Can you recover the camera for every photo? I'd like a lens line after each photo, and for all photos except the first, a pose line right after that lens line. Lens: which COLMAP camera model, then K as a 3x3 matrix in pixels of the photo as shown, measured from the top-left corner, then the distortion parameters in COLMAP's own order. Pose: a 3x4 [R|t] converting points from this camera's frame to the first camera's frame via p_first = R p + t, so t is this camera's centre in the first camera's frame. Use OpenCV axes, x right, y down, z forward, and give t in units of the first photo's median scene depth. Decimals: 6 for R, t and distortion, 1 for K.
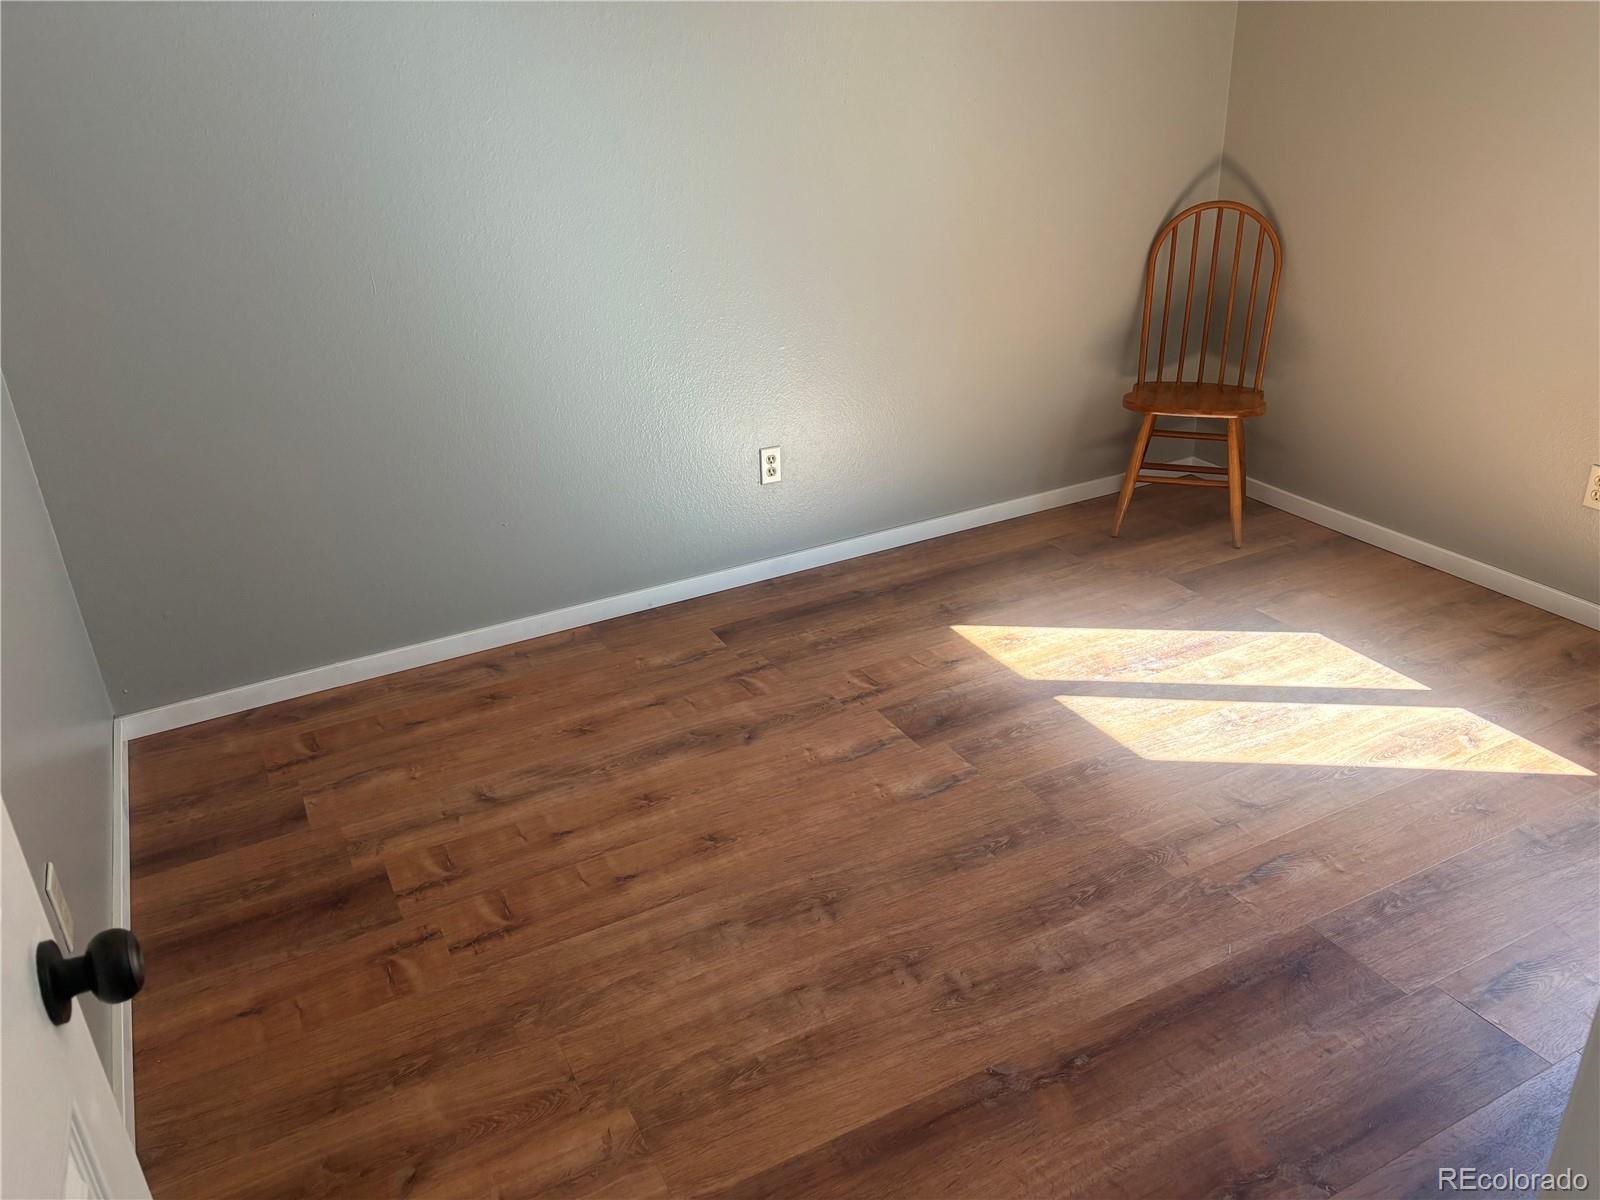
lens RADIAL K [[1199.0, 0, 801.6], [0, 1199.0, 599.8], [0, 0, 1]] dist [0.052285, -0.049572]
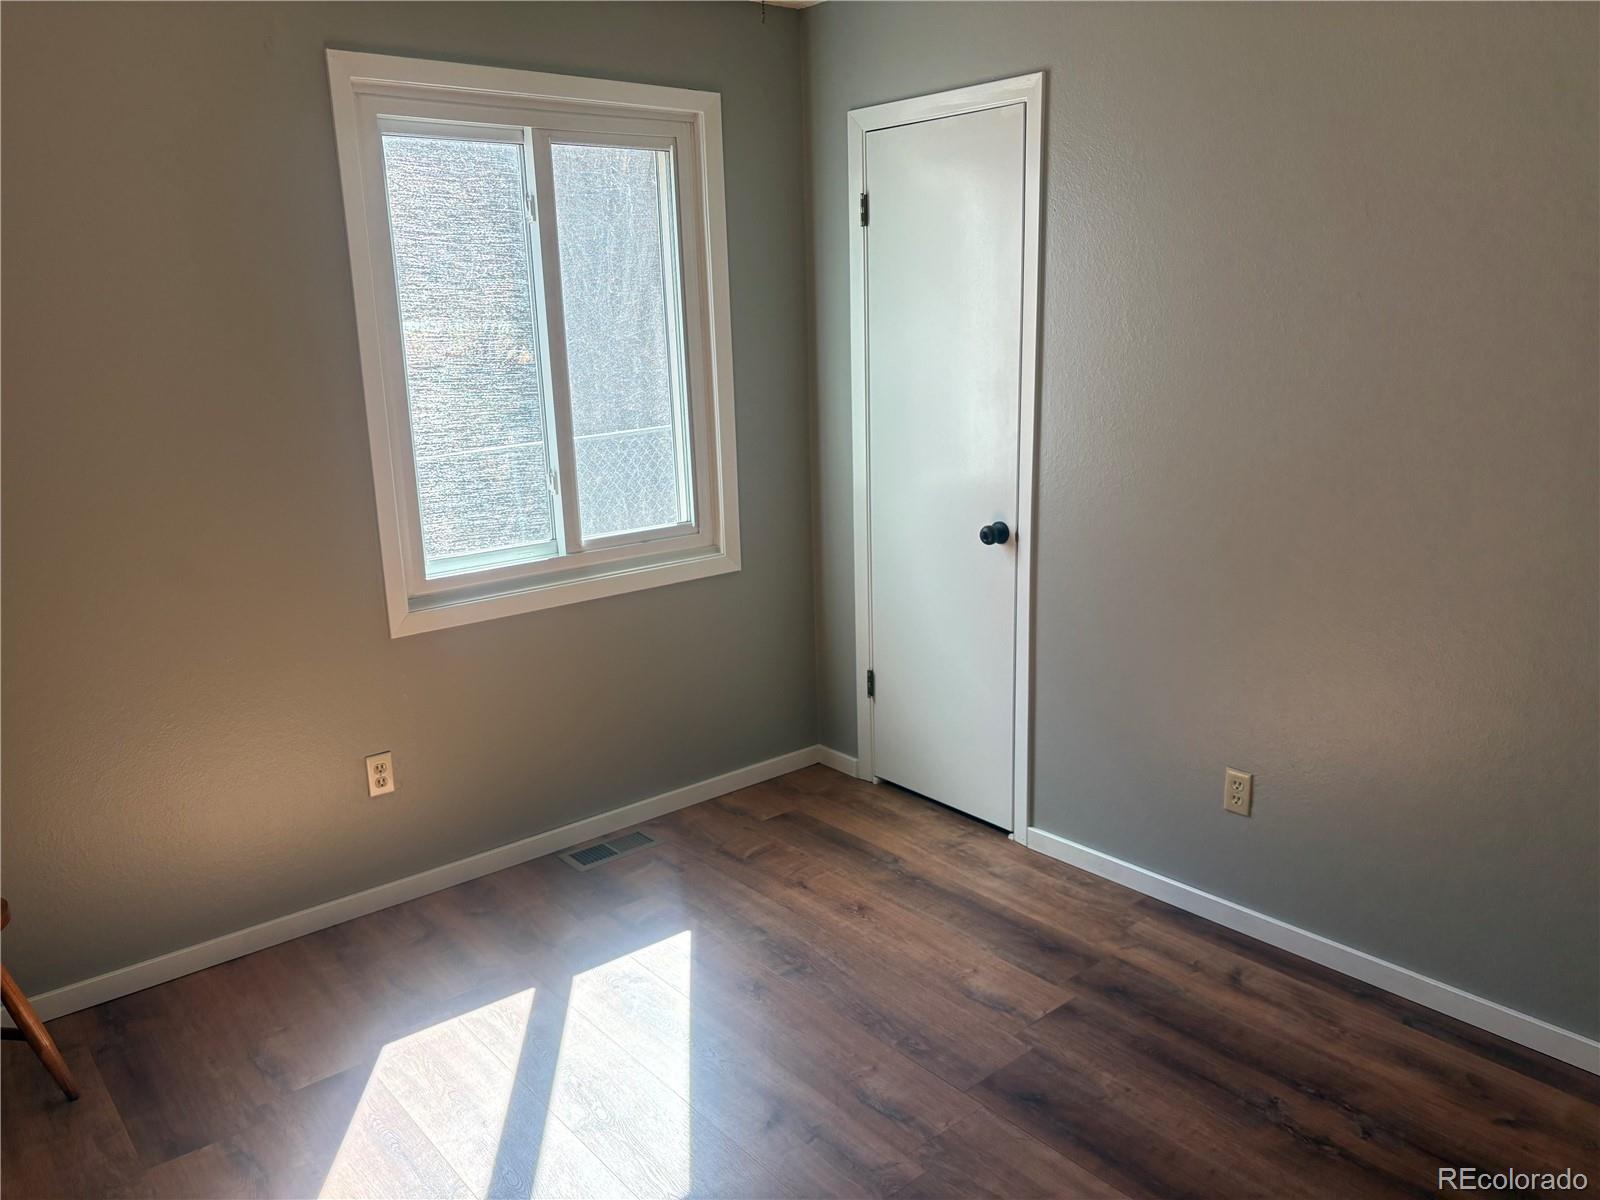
lens RADIAL K [[1199.0, 0, 797.8], [0, 1199.0, 599.8], [0, 0, 1]] dist [0.052285, -0.049572]
pose [[-0.211752, -0.183894, 0.959867, -0.459523], [0.448583, 0.854284, 0.262626, -0.414857], [-0.868294, 0.486191, -0.098405, 0.926395]]
